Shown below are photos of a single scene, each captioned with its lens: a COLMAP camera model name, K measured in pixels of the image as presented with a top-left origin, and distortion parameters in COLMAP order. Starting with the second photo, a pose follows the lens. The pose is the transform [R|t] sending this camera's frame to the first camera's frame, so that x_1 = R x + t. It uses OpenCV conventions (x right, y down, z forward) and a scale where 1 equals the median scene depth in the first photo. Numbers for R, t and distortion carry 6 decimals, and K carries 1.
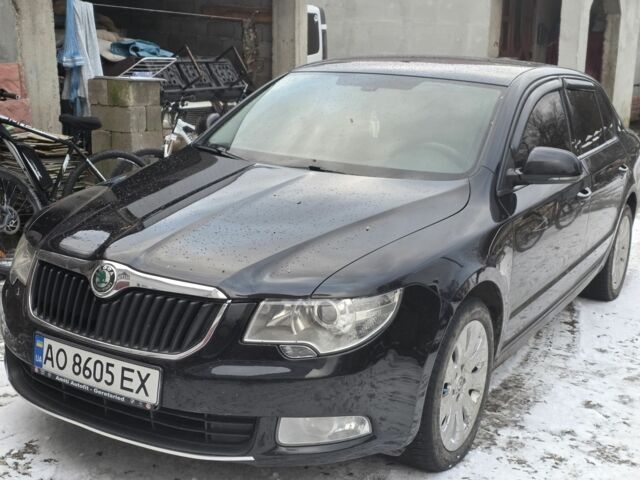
lens RADIAL K [[784.2, 0, 320.0], [0, 784.2, 240.0], [0, 0, 1]] dist [0.179448, -0.081409]
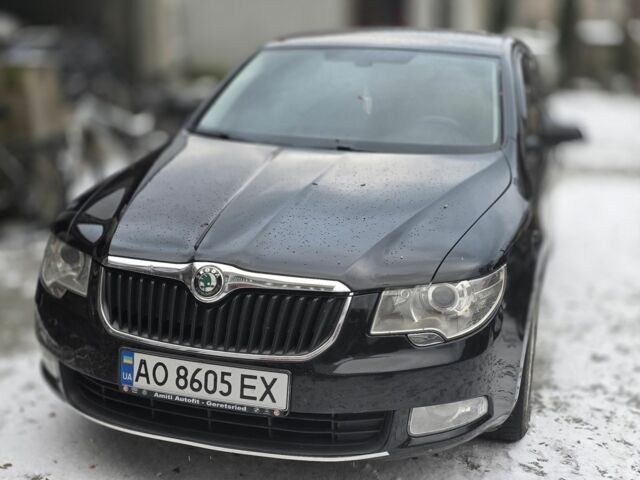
lens RADIAL K [[784.2, 0, 320.0], [0, 784.2, 240.0], [0, 0, 1]] dist [0.179448, -0.081409]
pose [[0.969851, -0.080232, 0.230113, -0.356262], [0.072949, 0.996533, 0.039999, -0.027271], [-0.232524, -0.022007, 0.972342, 0.084408]]
